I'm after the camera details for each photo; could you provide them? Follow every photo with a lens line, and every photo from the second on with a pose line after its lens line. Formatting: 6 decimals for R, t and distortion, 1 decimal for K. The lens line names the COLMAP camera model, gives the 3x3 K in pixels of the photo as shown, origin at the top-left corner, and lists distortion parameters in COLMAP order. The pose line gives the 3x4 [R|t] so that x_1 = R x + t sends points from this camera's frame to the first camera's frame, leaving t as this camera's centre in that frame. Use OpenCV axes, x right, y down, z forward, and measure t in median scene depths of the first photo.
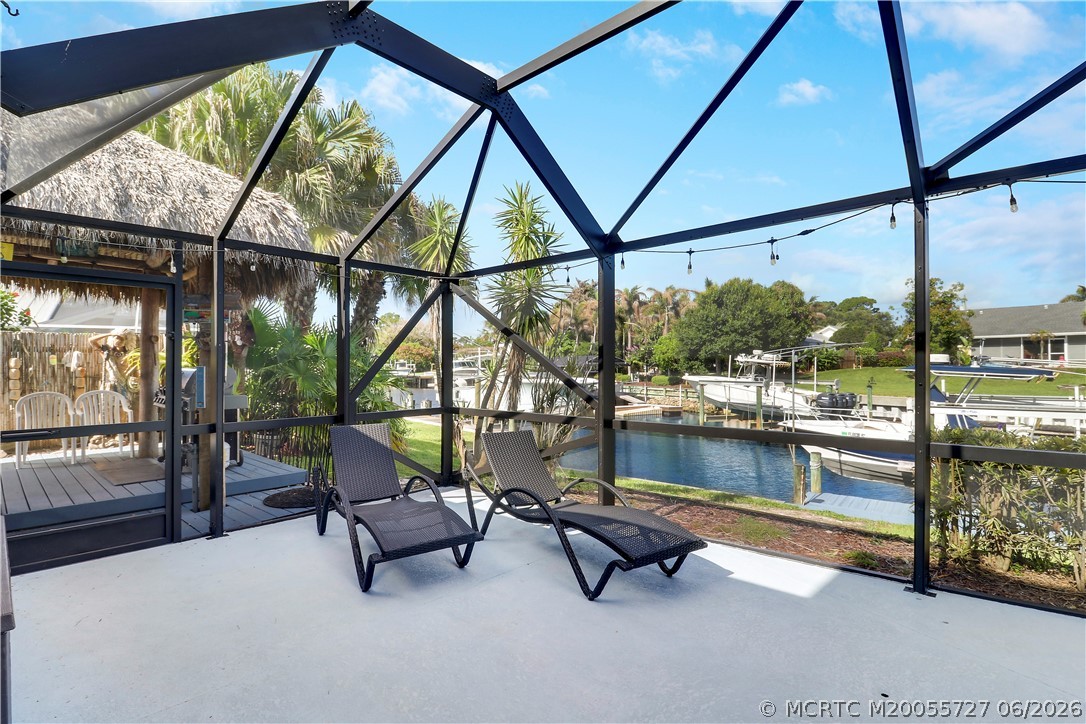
lens RADIAL K [[523.4, 0, 552.8], [0, 523.4, 367.1], [0, 0, 1]] dist [0.003418, -0.009290]
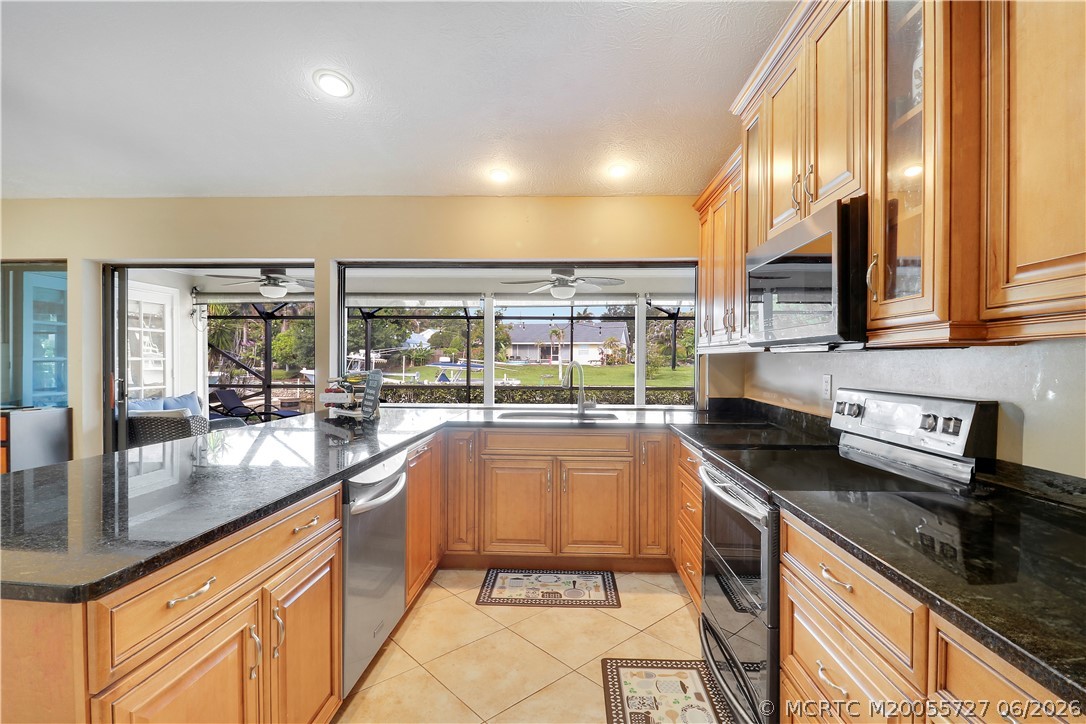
lens RADIAL K [[523.4, 0, 548.6], [0, 523.4, 363.9], [0, 0, 1]] dist [0.003418, -0.009290]
pose [[0.774197, 0.005134, 0.632924, -0.059936], [-0.007639, 0.999970, 0.001232, -0.001966], [-0.632899, -0.005789, 0.774213, -0.243352]]
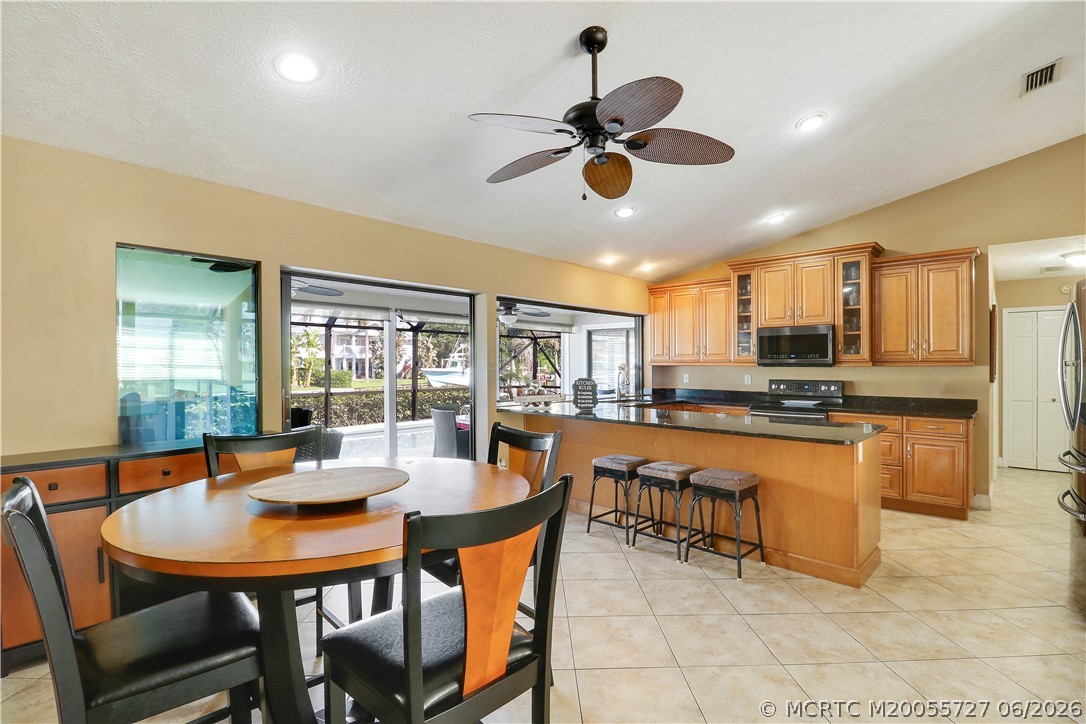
lens RADIAL K [[508.0, 0, 554.3], [0, 508.0, 367.5], [0, 0, 1]] dist [-0.001879, -0.010081]
pose [[0.020229, -0.000228, 0.999795, -0.161894], [0.001173, 0.999999, 0.000204, -0.003399], [-0.999795, 0.001169, 0.020229, -0.149326]]
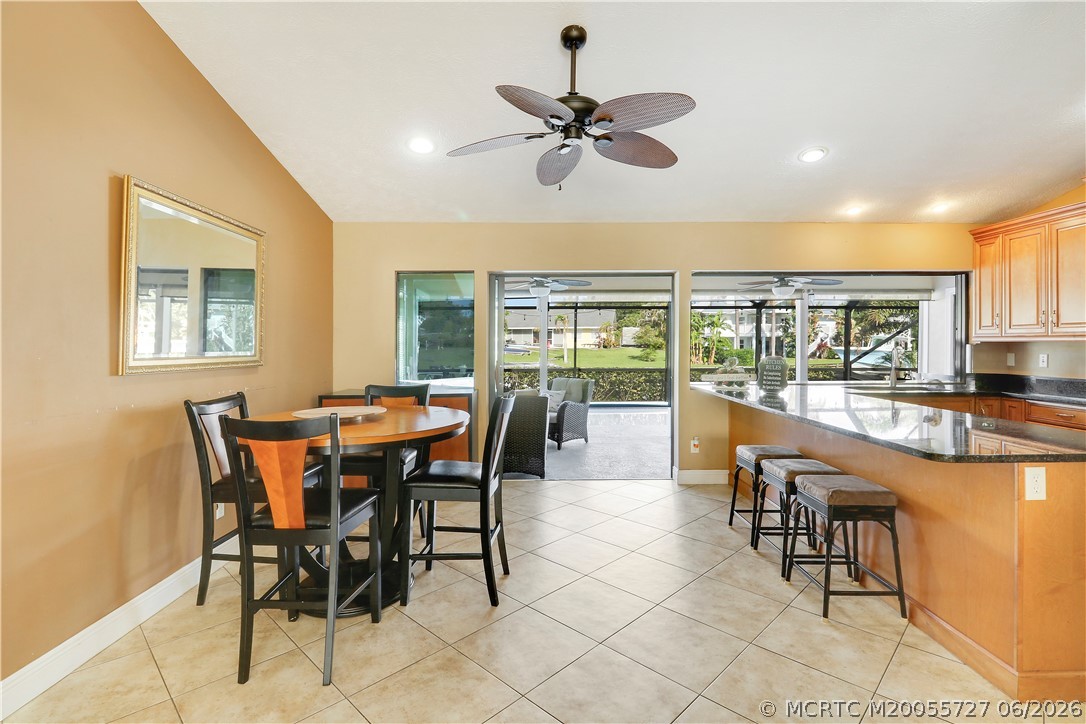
lens RADIAL K [[508.0, 0, 540.3], [0, 508.0, 347.9], [0, 0, 1]] dist [-0.001879, -0.010081]
pose [[0.744158, -0.002331, 0.668000, -0.146119], [0.000866, 0.999996, 0.002525, -0.002898], [-0.668003, -0.001300, 0.744157, -0.205188]]
